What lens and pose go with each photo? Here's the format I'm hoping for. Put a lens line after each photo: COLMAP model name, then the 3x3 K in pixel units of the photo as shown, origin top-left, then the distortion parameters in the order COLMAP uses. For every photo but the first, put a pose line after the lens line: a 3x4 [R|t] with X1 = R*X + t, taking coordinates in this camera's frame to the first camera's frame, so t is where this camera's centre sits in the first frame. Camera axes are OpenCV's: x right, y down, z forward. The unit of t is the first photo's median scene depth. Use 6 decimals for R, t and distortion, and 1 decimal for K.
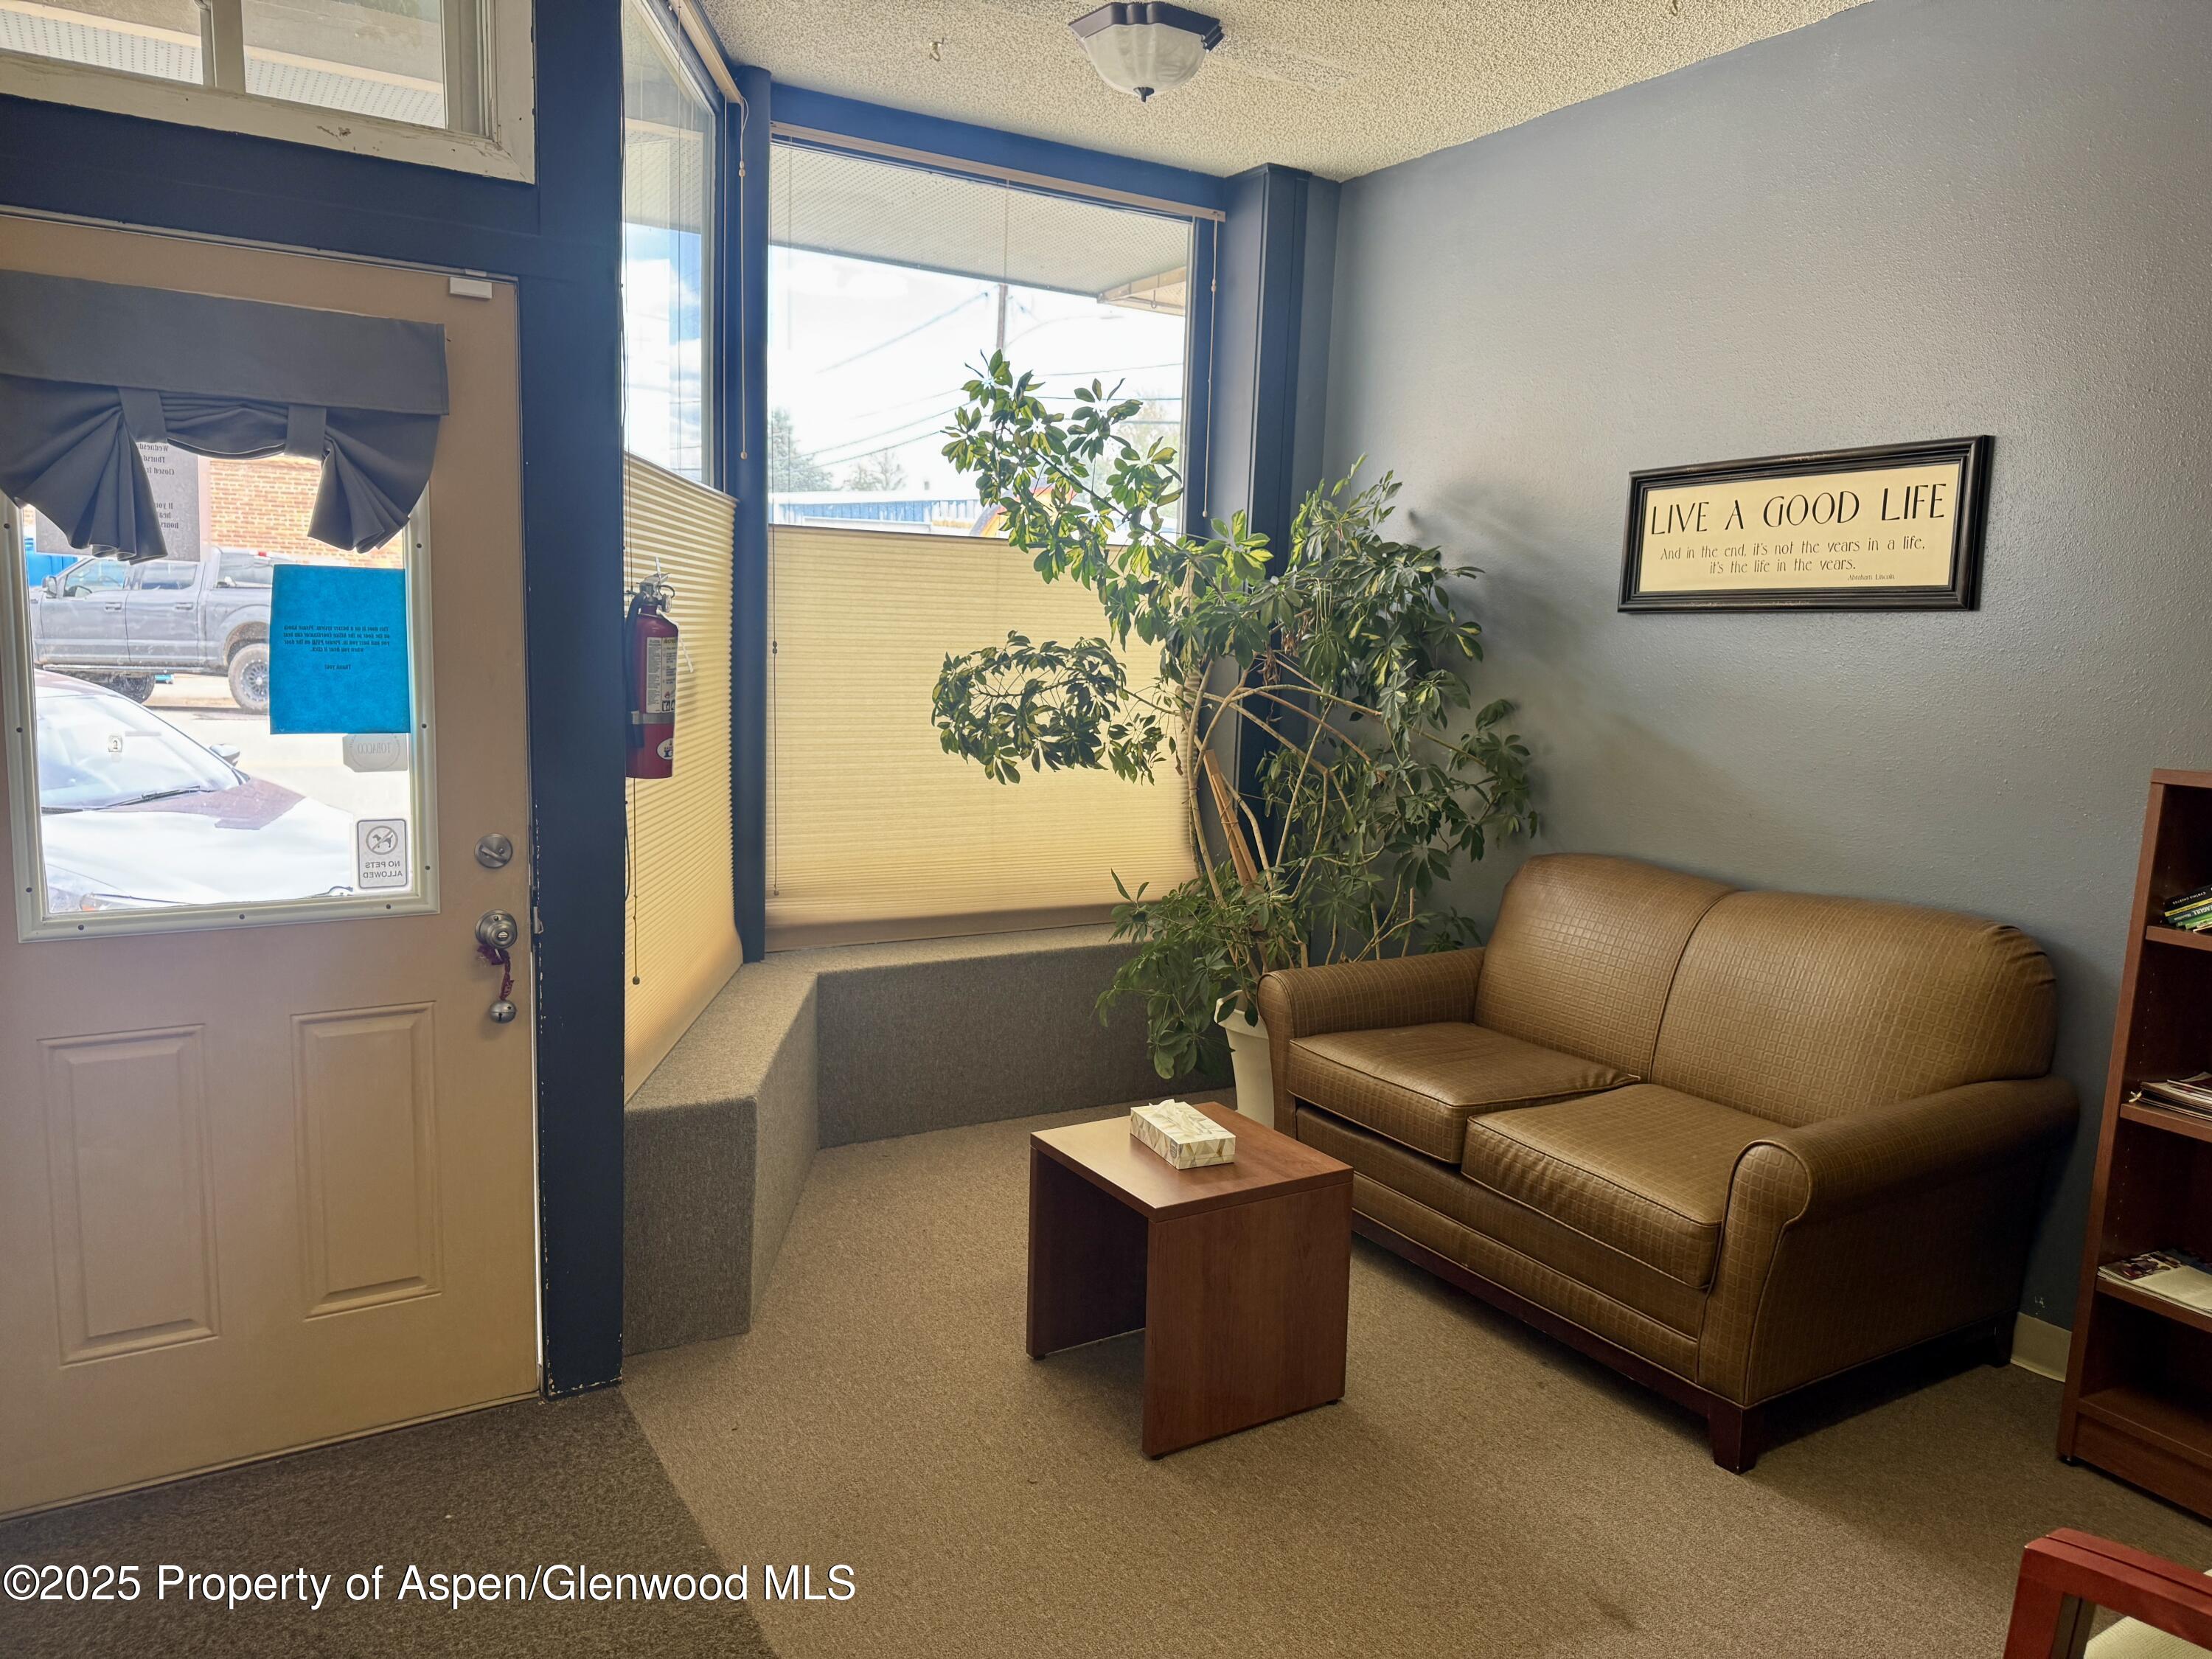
lens RADIAL K [[1568.2, 0, 1106.2], [0, 1568.2, 828.8], [0, 0, 1]] dist [-0.001128, 0.000306]
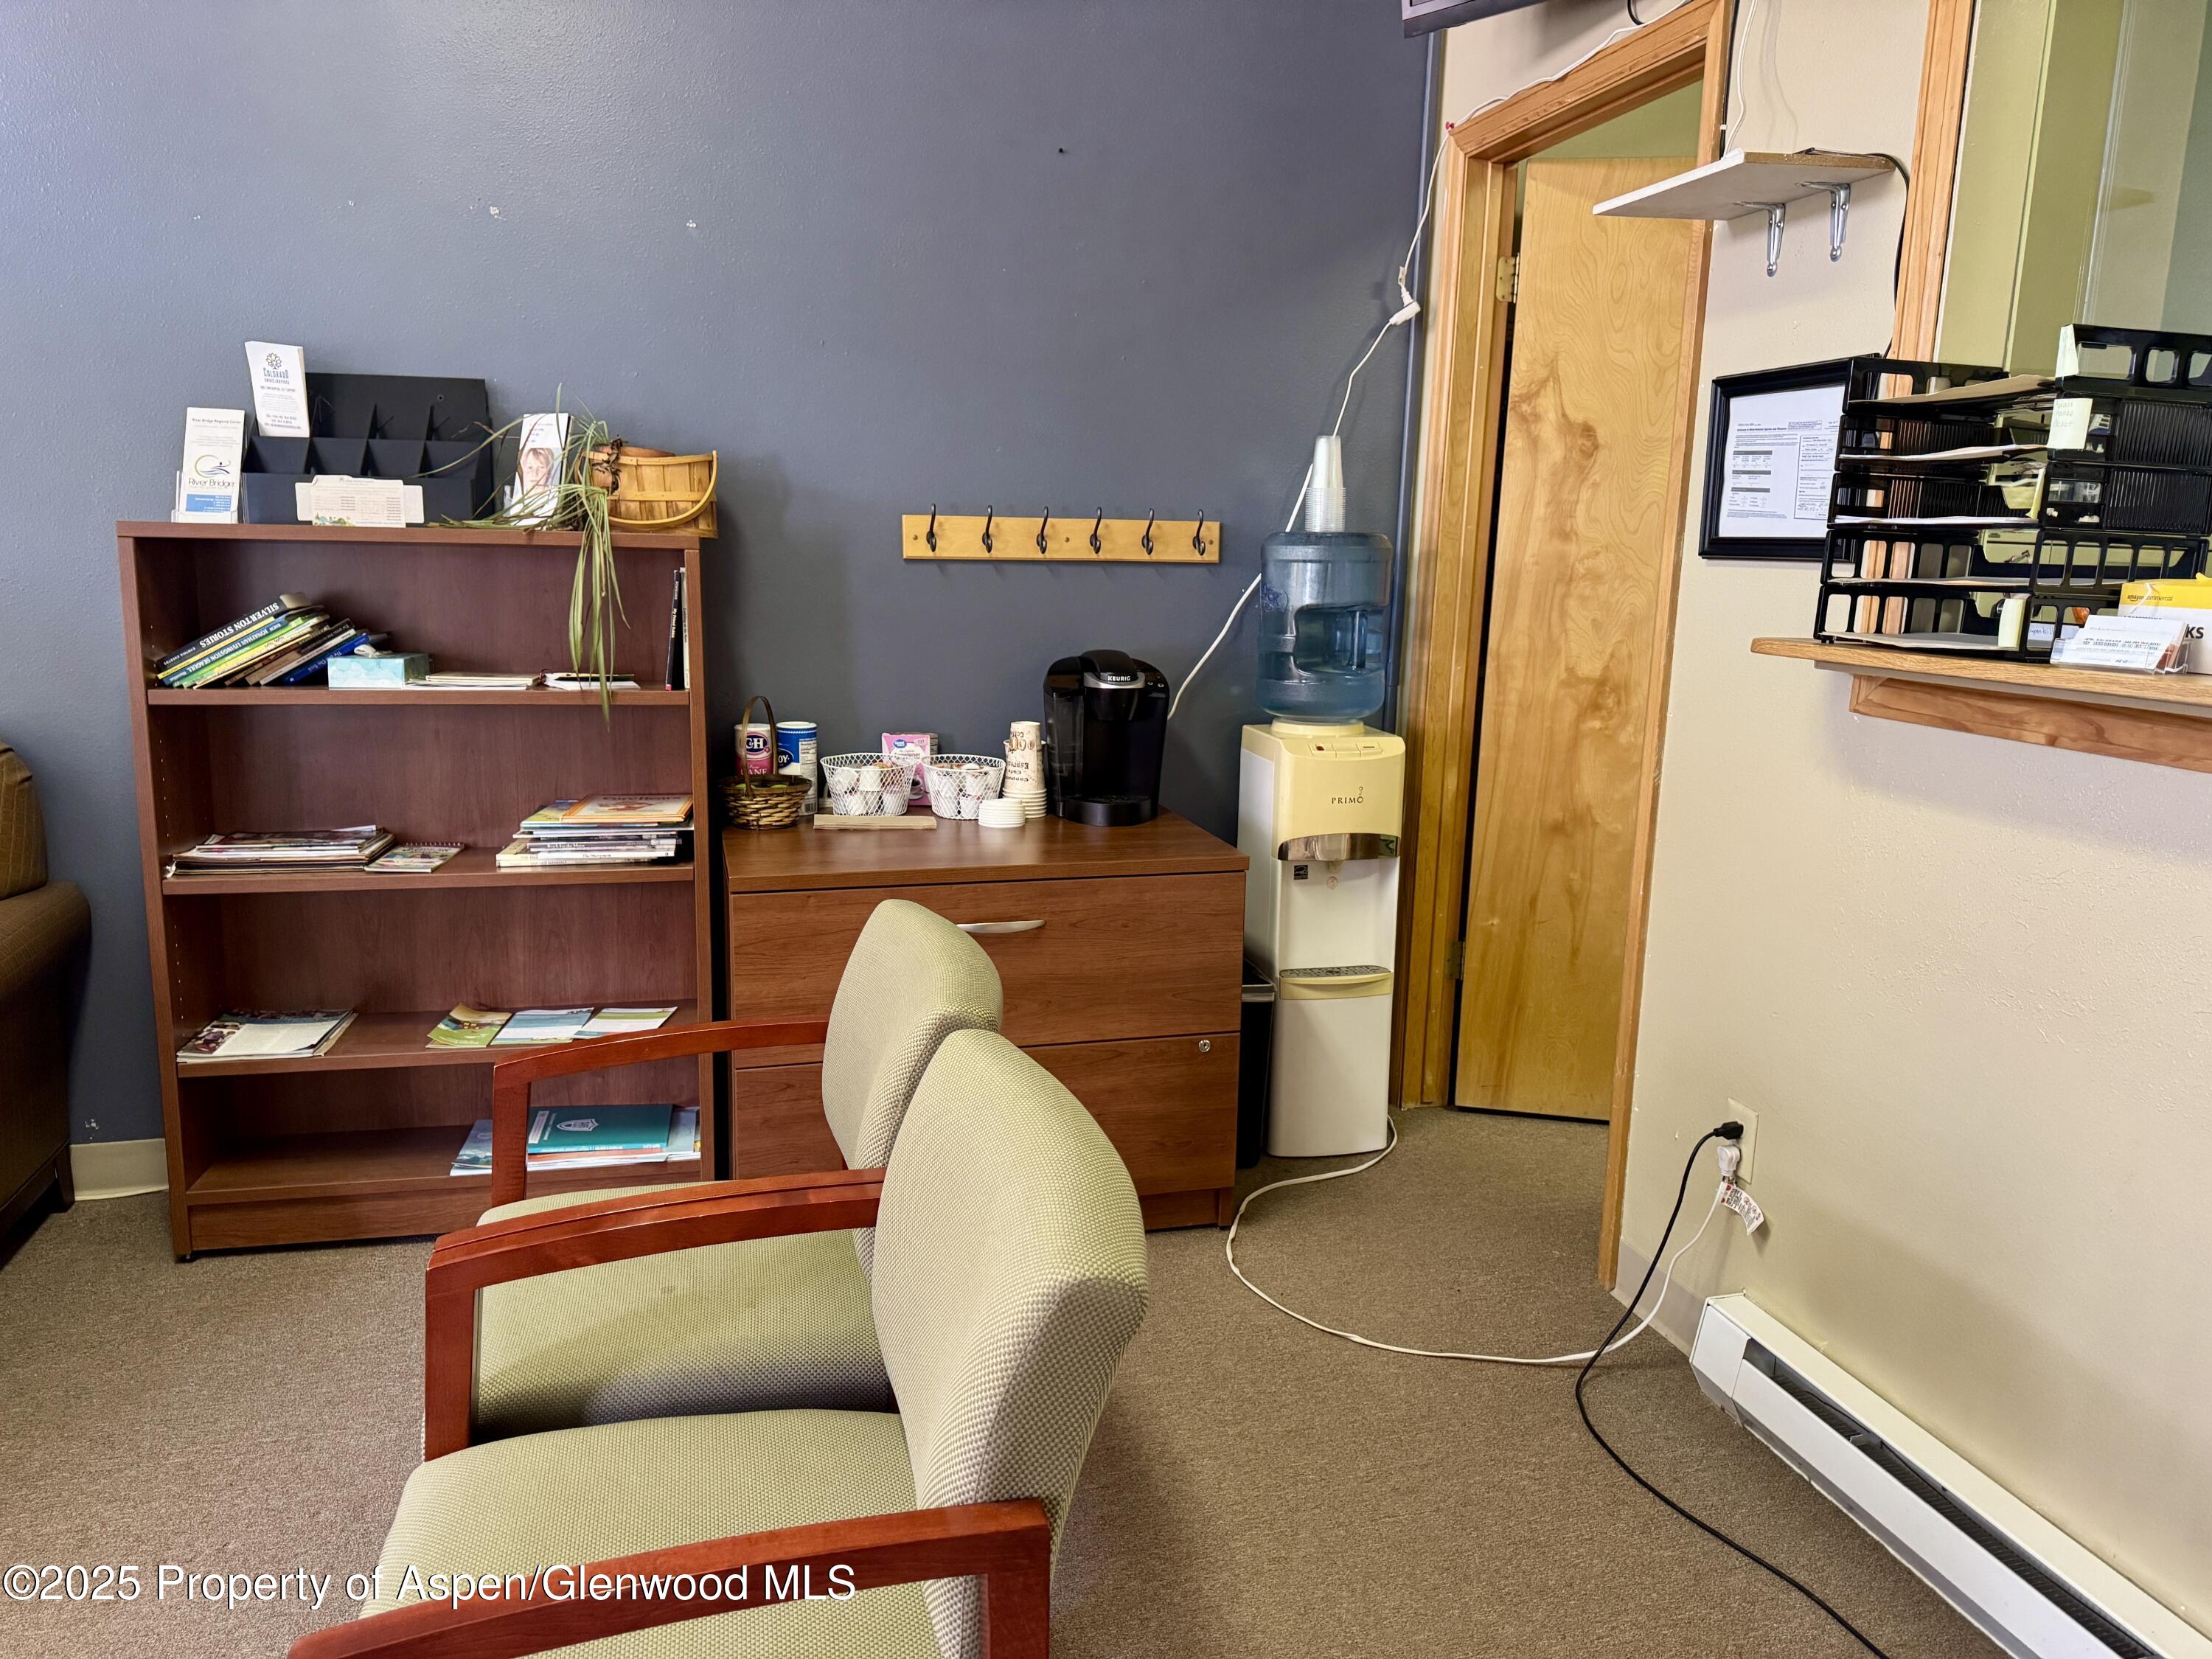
lens RADIAL K [[1568.2, 0, 1103.8], [0, 1568.2, 829.6], [0, 0, 1]] dist [-0.001128, 0.000306]
pose [[0.302086, -0.206360, 0.930677, -0.056998], [0.112112, 0.977204, 0.180286, 0.037791], [-0.946665, 0.049878, 0.318335, 0.155220]]
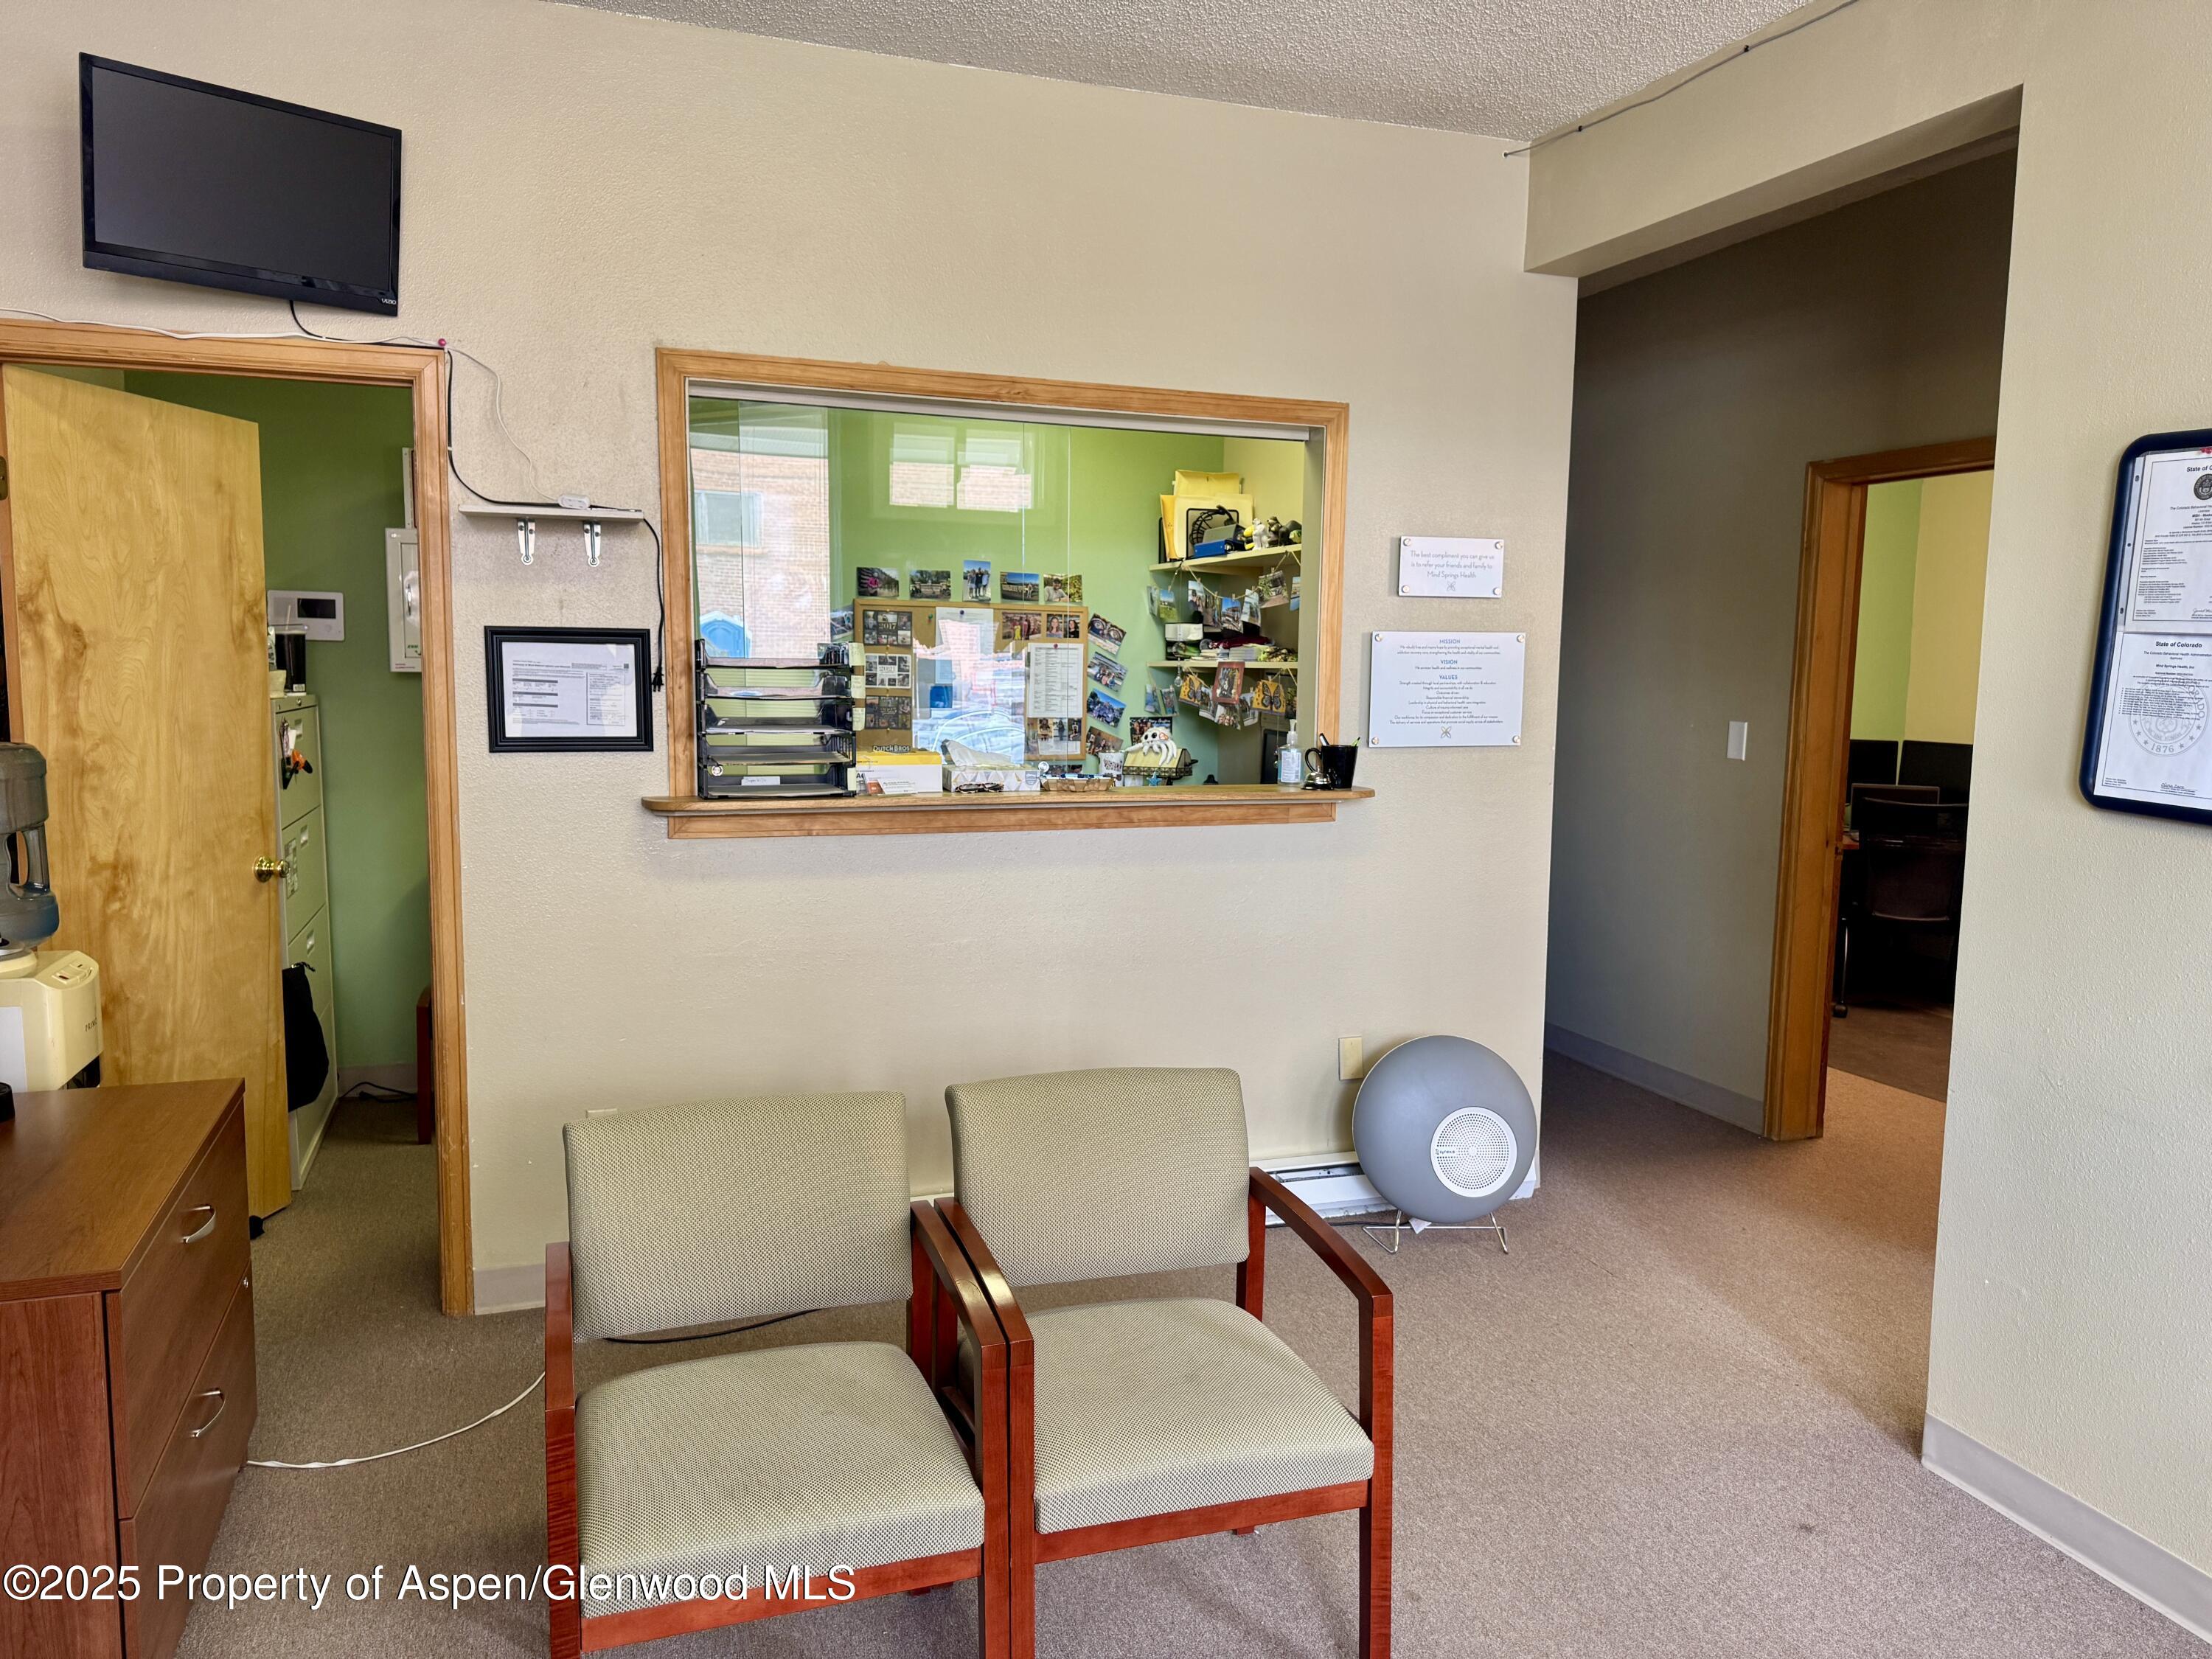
lens RADIAL K [[1568.2, 0, 1103.6], [0, 1568.2, 835.1], [0, 0, 1]] dist [-0.001128, 0.000306]
pose [[-0.973760, -0.075483, 0.214694, 0.149000], [-0.021121, 0.969295, 0.244994, -0.158088], [-0.226595, 0.234031, -0.945455, 1.152466]]
